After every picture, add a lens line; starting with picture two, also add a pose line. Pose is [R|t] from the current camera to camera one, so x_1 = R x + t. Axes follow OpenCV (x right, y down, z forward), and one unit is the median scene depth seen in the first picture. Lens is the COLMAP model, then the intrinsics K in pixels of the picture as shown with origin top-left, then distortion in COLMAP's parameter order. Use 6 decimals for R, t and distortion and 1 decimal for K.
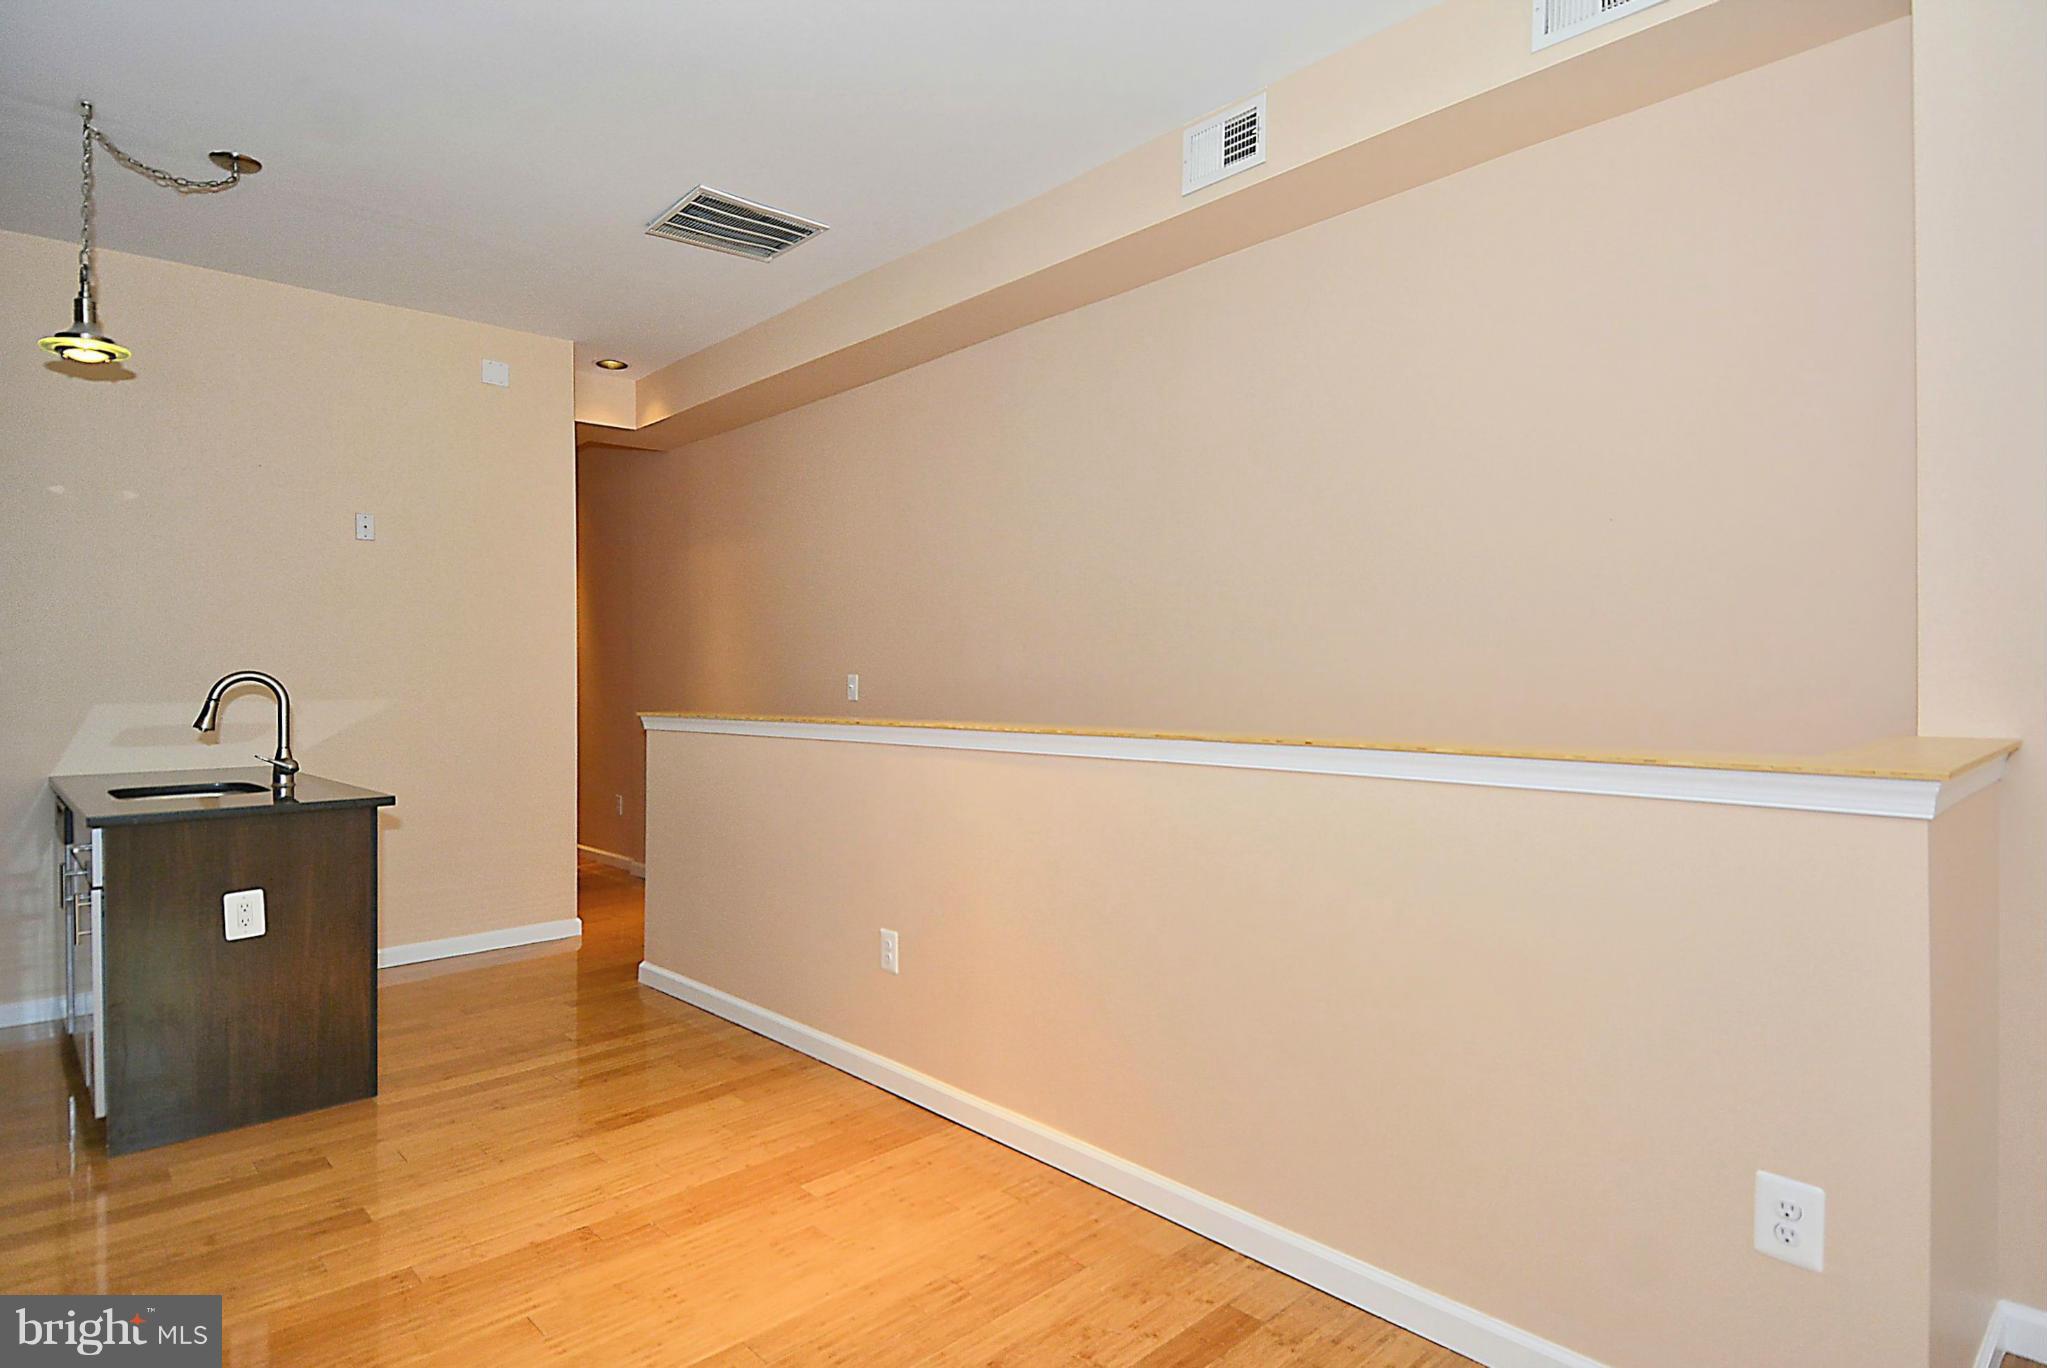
lens RADIAL K [[1080.1, 0, 1040.9], [0, 1080.1, 672.4], [0, 0, 1]] dist [0.082499, -0.064597]
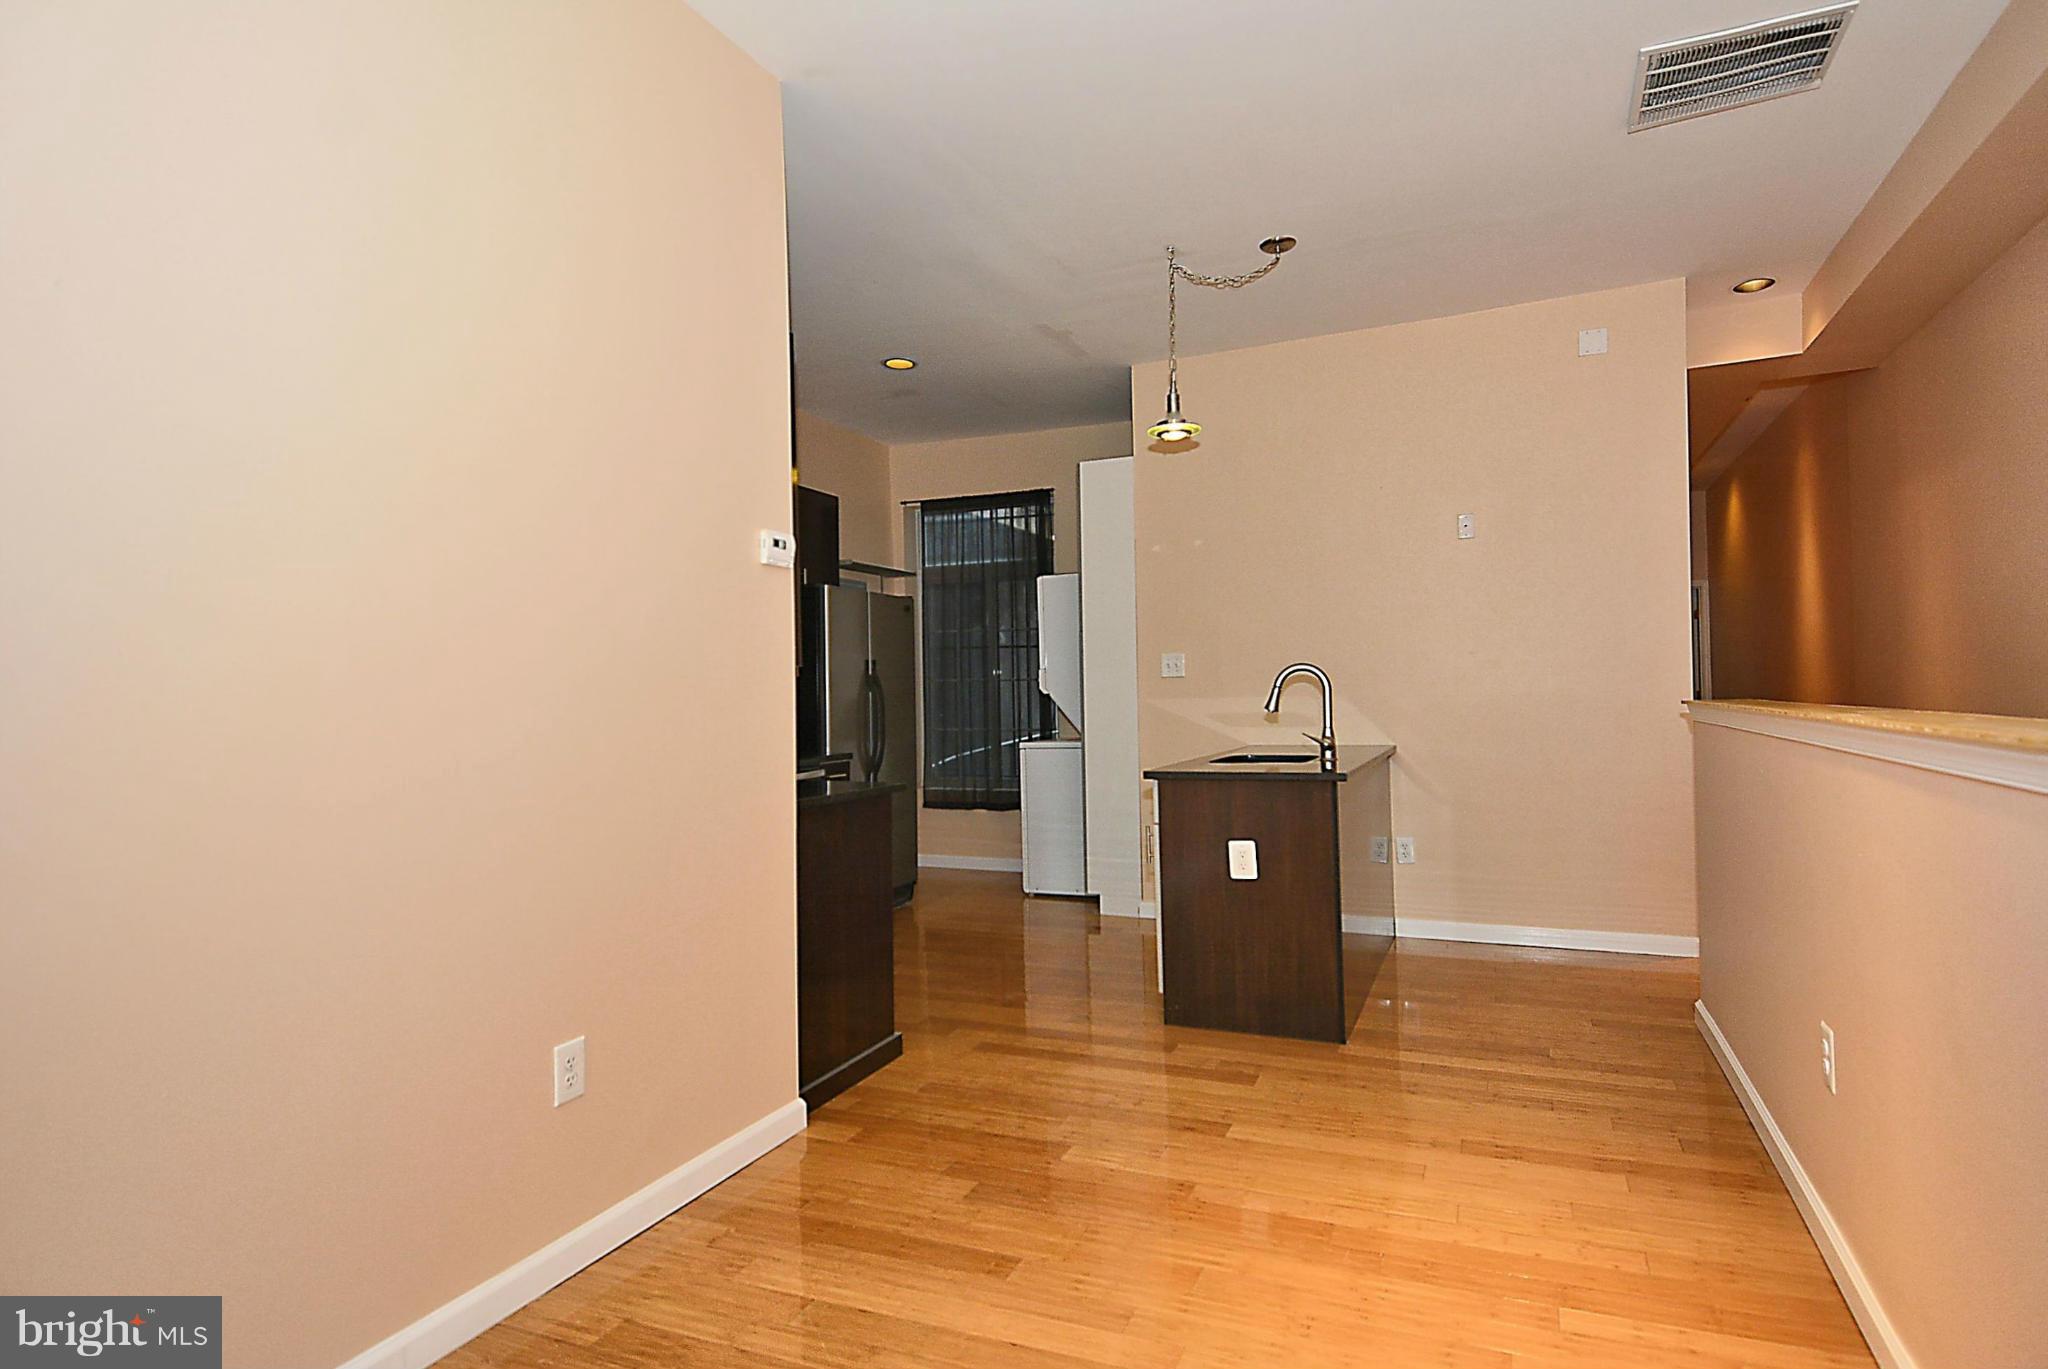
lens RADIAL K [[1080.6, 0, 1041.4], [0, 1080.6, 672.9], [0, 0, 1]] dist [0.082499, -0.064597]
pose [[0.409000, -0.020642, -0.912301, 0.286951], [0.025994, 0.999602, -0.010964, 0.017400], [0.912164, -0.019230, 0.409374, 0.292221]]
